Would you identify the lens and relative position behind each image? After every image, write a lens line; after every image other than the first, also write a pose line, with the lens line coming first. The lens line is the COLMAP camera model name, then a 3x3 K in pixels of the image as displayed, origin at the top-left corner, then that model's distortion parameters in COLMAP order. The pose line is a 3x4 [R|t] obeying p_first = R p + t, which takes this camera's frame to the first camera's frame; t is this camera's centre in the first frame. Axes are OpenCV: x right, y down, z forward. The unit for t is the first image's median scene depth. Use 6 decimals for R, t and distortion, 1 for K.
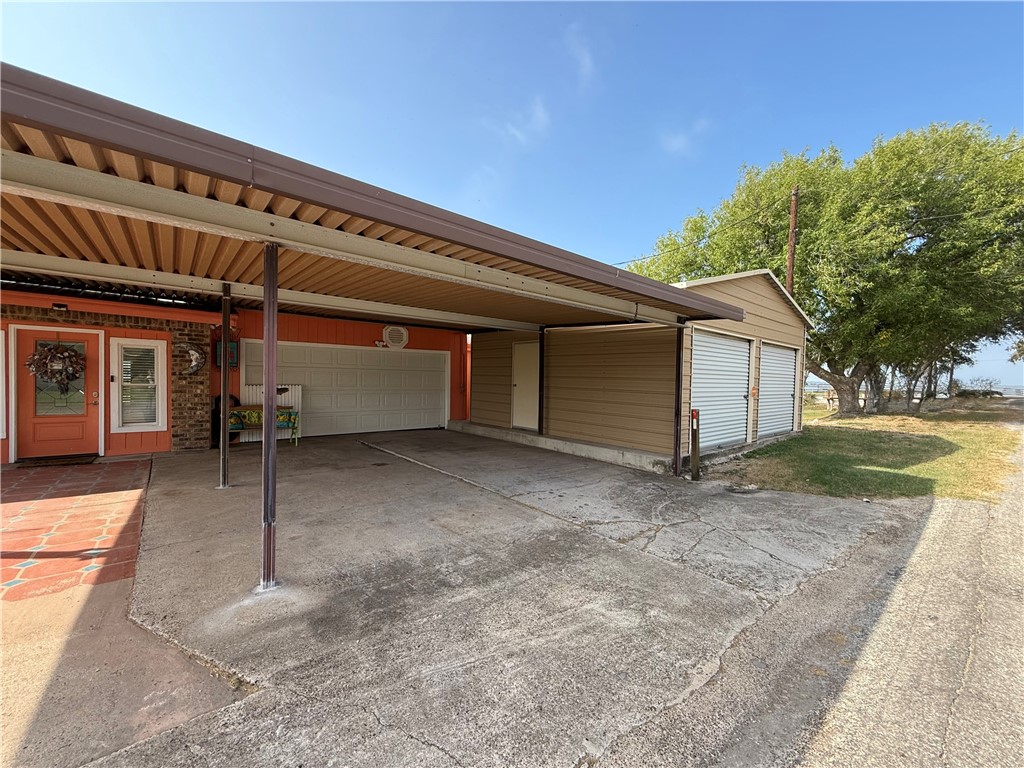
lens RADIAL K [[408.7, 0, 512.0], [0, 408.7, 384.0], [0, 0, 1]] dist [-0.000241, -0.000282]
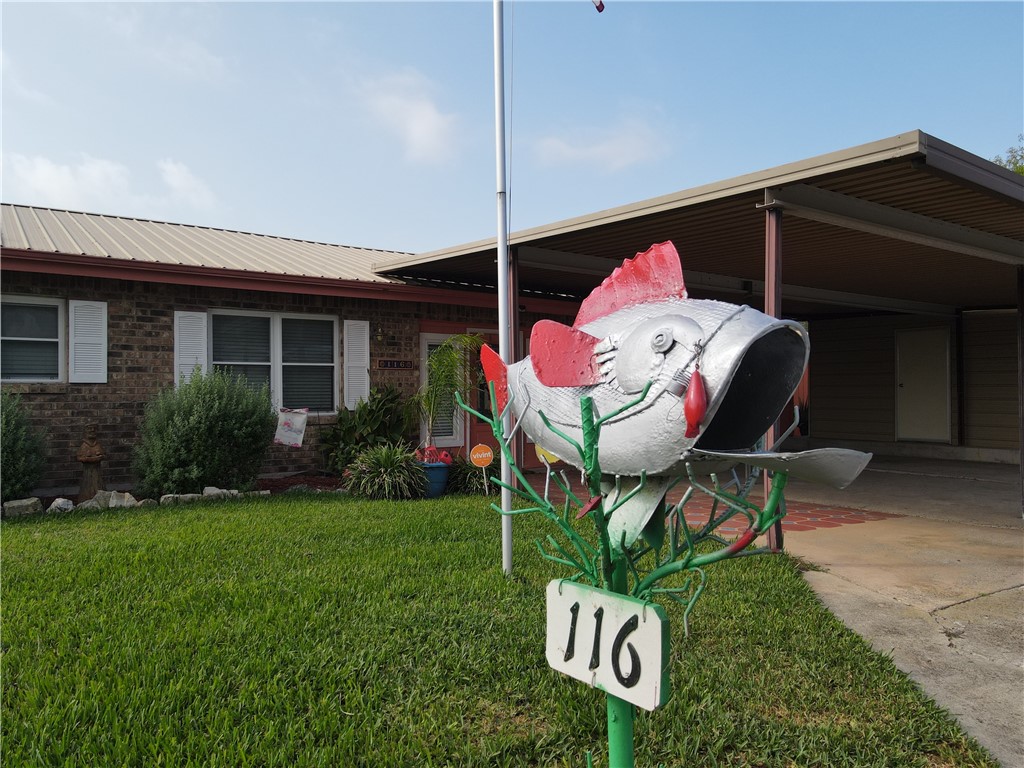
lens RADIAL K [[727.4, 0, 512.0], [0, 727.4, 384.0], [0, 0, 1]] dist [0.007375, 0.004793]
pose [[0.995228, -0.024342, -0.094487, -0.802872], [0.021790, 0.999372, -0.027951, 0.031676], [0.095108, 0.025759, 0.995134, -0.591479]]
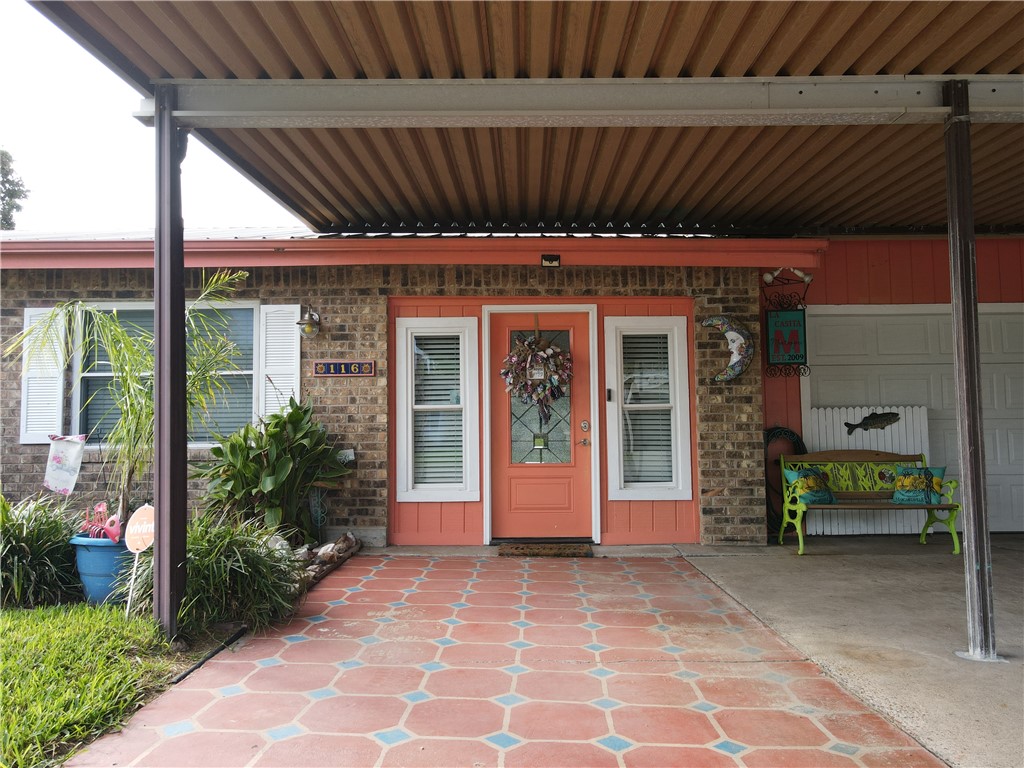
lens RADIAL K [[727.4, 0, 512.0], [0, 727.4, 384.0], [0, 0, 1]] dist [0.007375, 0.004793]
pose [[0.763257, -0.075959, -0.641614, -0.443197], [0.016124, 0.994995, -0.098613, 0.059147], [0.645894, 0.064922, 0.760662, 0.195235]]
